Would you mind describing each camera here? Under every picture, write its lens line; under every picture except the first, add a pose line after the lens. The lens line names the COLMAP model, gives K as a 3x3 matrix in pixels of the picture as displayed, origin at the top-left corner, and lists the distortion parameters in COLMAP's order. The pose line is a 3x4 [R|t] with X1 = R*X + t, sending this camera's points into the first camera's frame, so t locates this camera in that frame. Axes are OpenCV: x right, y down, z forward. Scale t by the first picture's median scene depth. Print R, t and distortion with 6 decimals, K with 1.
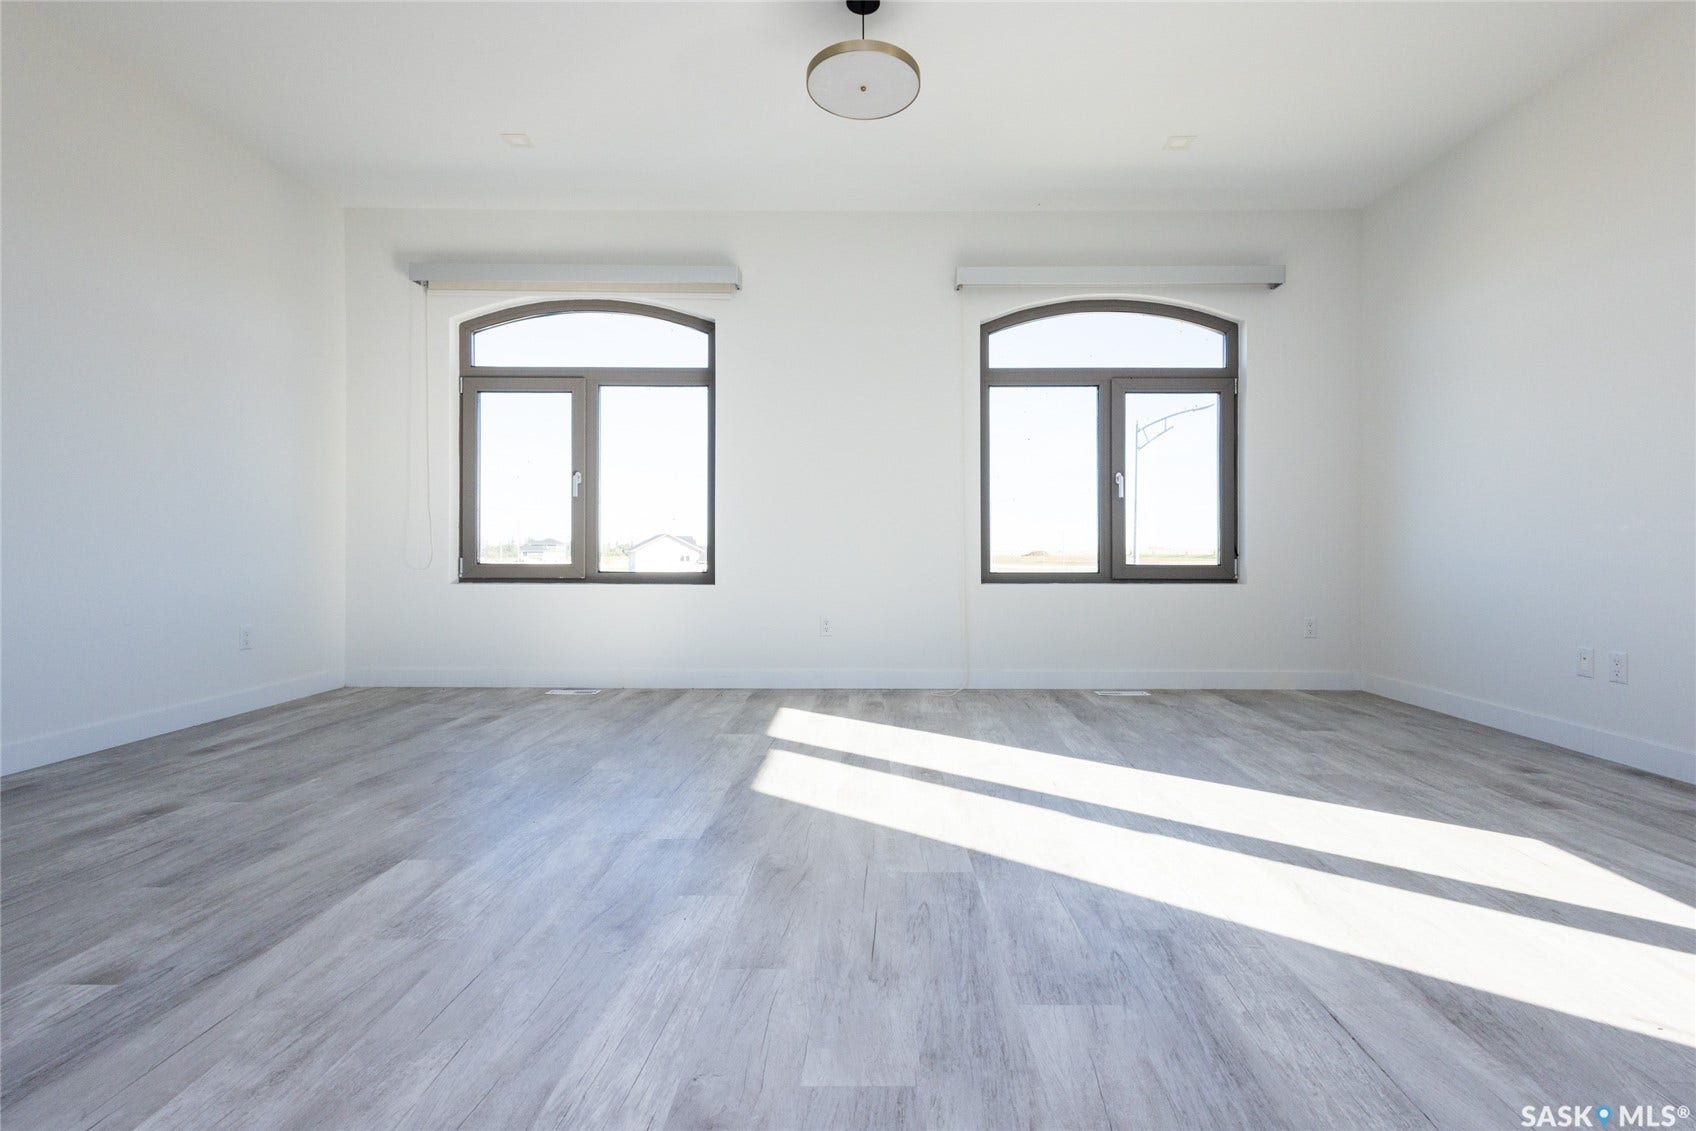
lens RADIAL K [[784.2, 0, 864.8], [0, 784.2, 536.8], [0, 0, 1]] dist [0.001254, 0.000027]
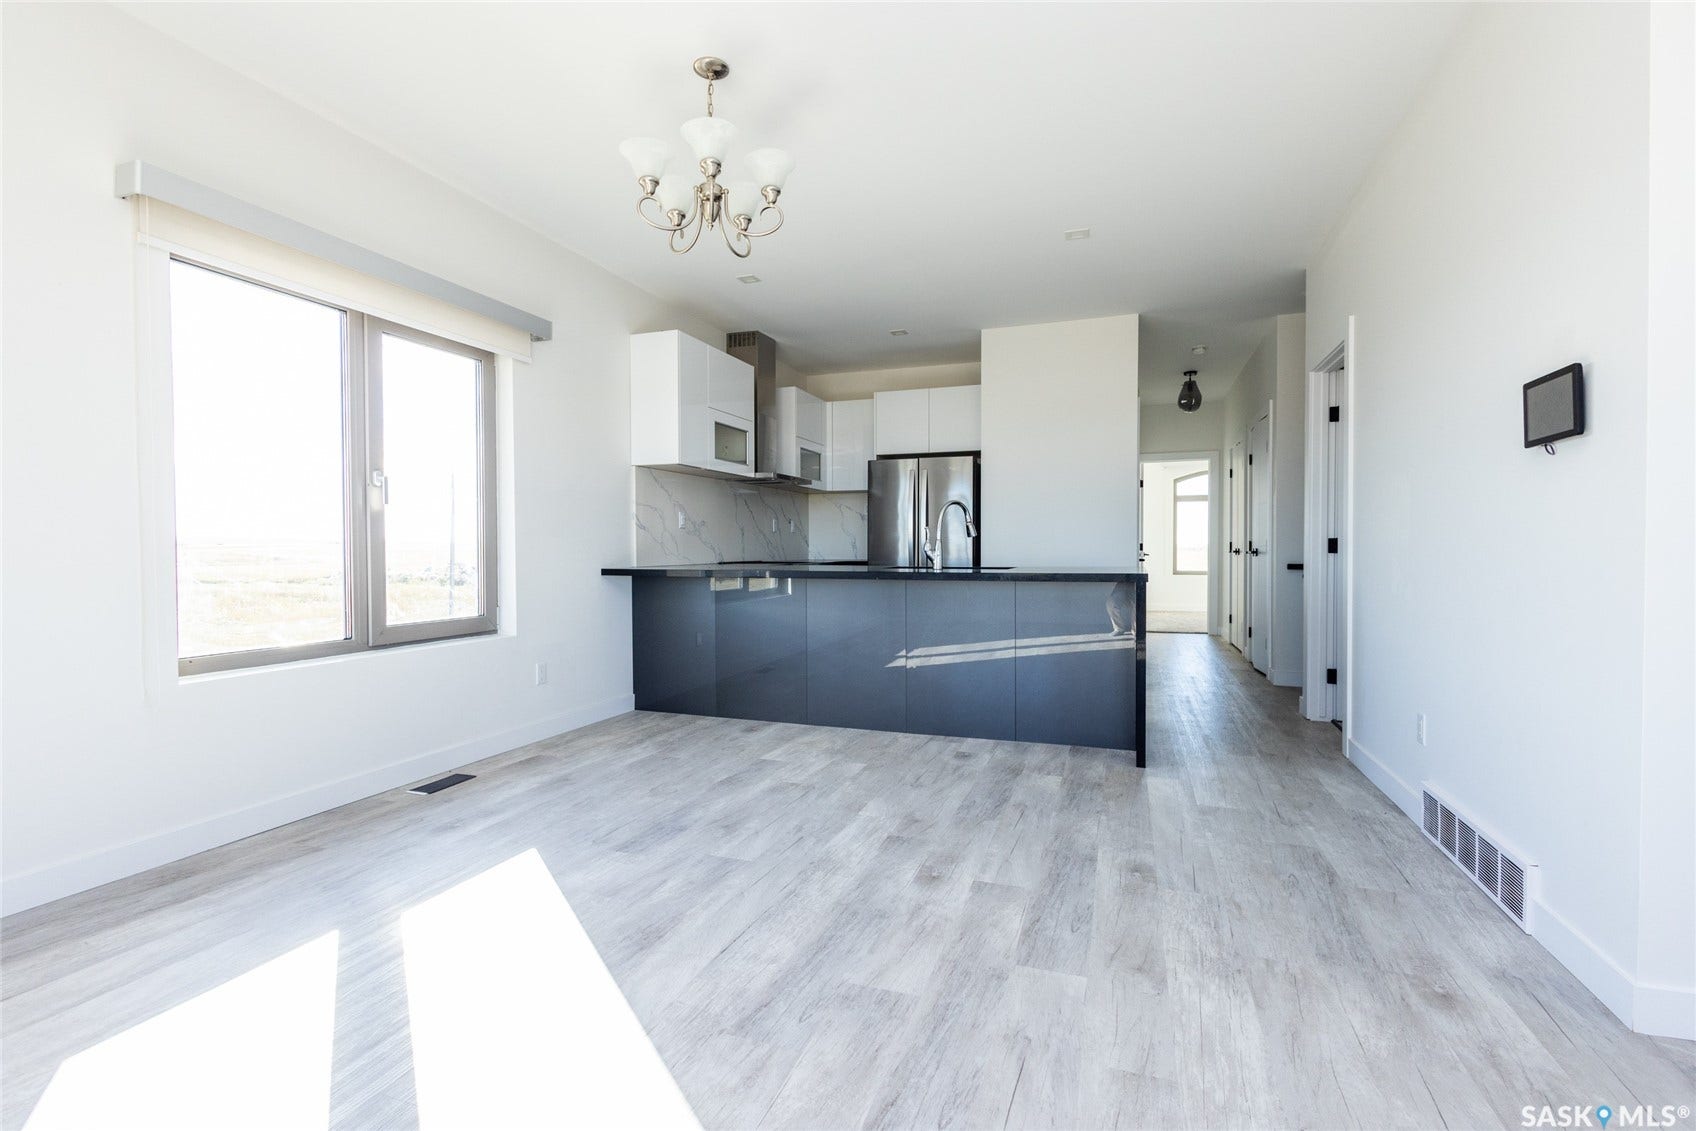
lens RADIAL K [[770.6, 0, 849.6], [0, 770.6, 559.1], [0, 0, 1]] dist [0.009763, -0.004665]
pose [[-0.943814, -0.002862, 0.330463, -0.099116], [-0.003772, 0.999991, -0.002113, -0.114360], [-0.330454, -0.003241, -0.943816, 1.850671]]
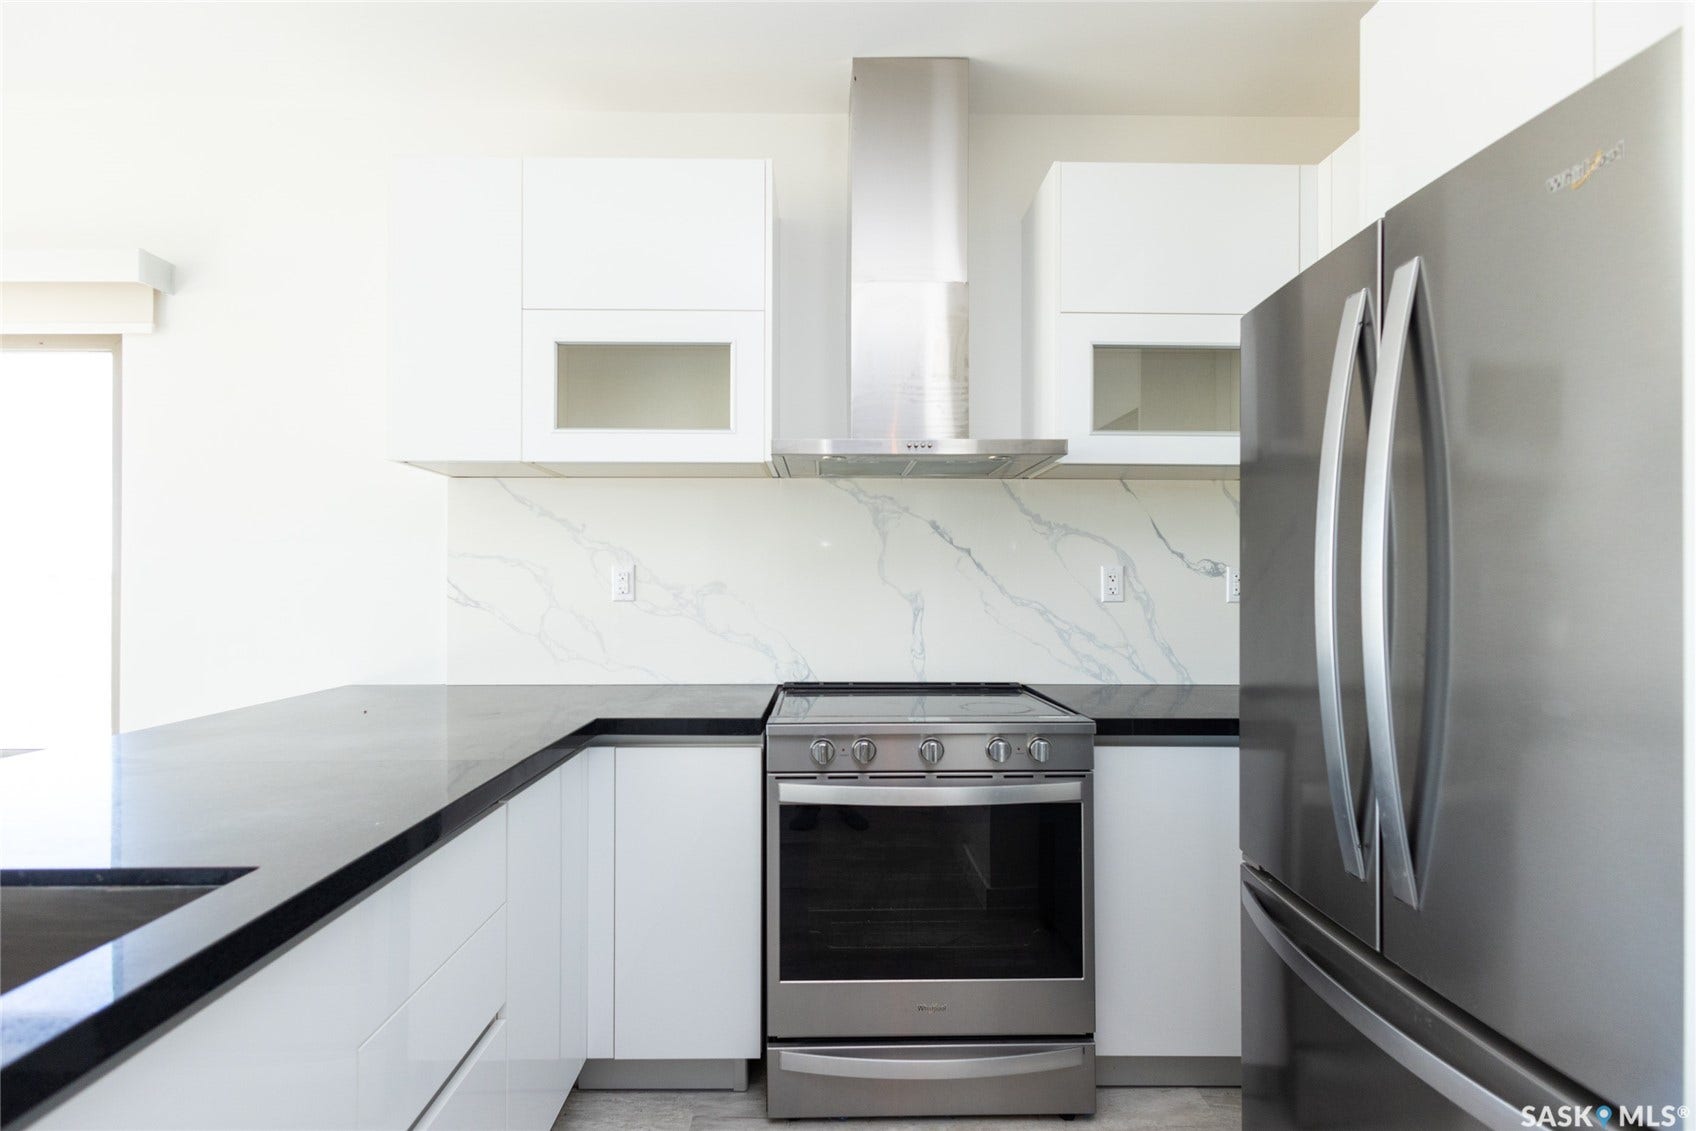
lens RADIAL K [[796.3, 0, 830.3], [0, 796.3, 574.7], [0, 0, 1]] dist [0.012174, 0.000085]
pose [[-0.019120, 0.007559, 0.999789, 0.149469], [-0.019317, 0.999782, -0.007928, -0.295095], [-0.999631, -0.019465, -0.018970, -1.358647]]
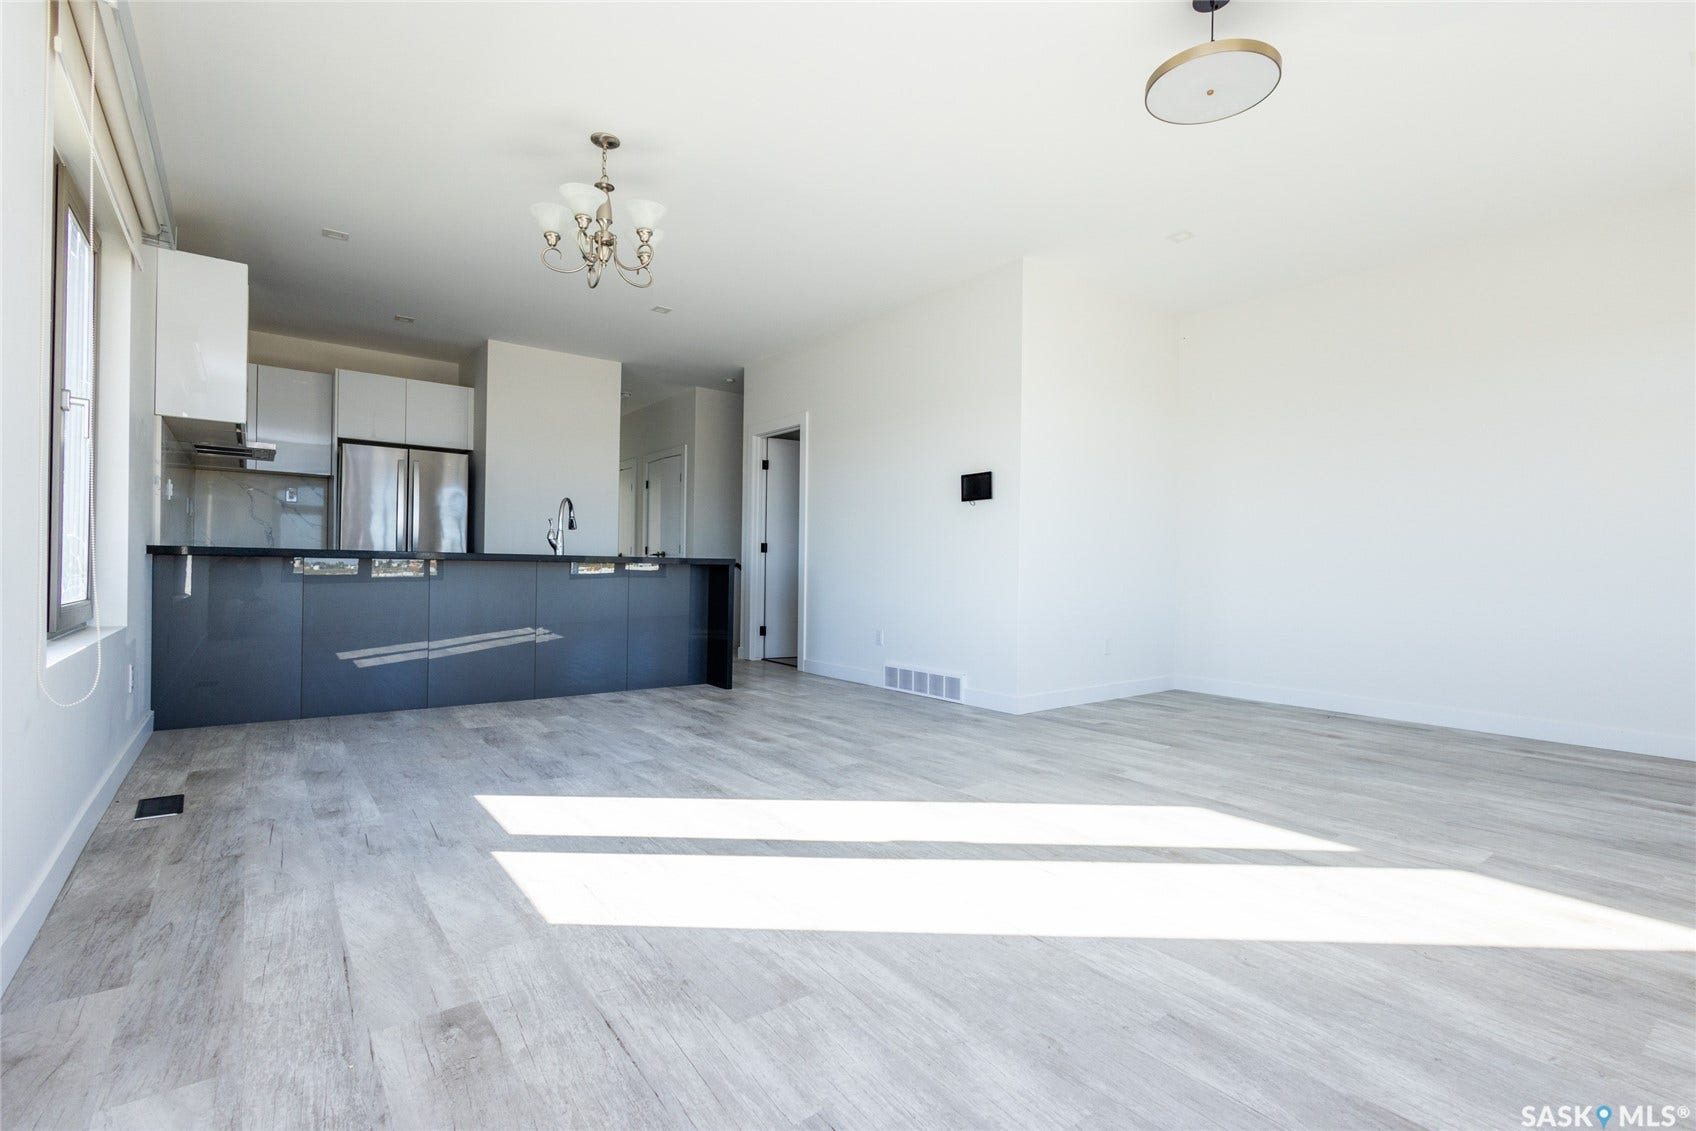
lens RADIAL K [[778.7, 0, 848.0], [0, 778.7, 565.5], [0, 0, 1]] dist [0.002880, -0.000832]
pose [[-0.789680, -0.016220, -0.613305, 1.458469], [-0.004050, 0.999767, -0.021226, 0.011428], [0.613506, -0.014278, -0.789561, 2.412007]]
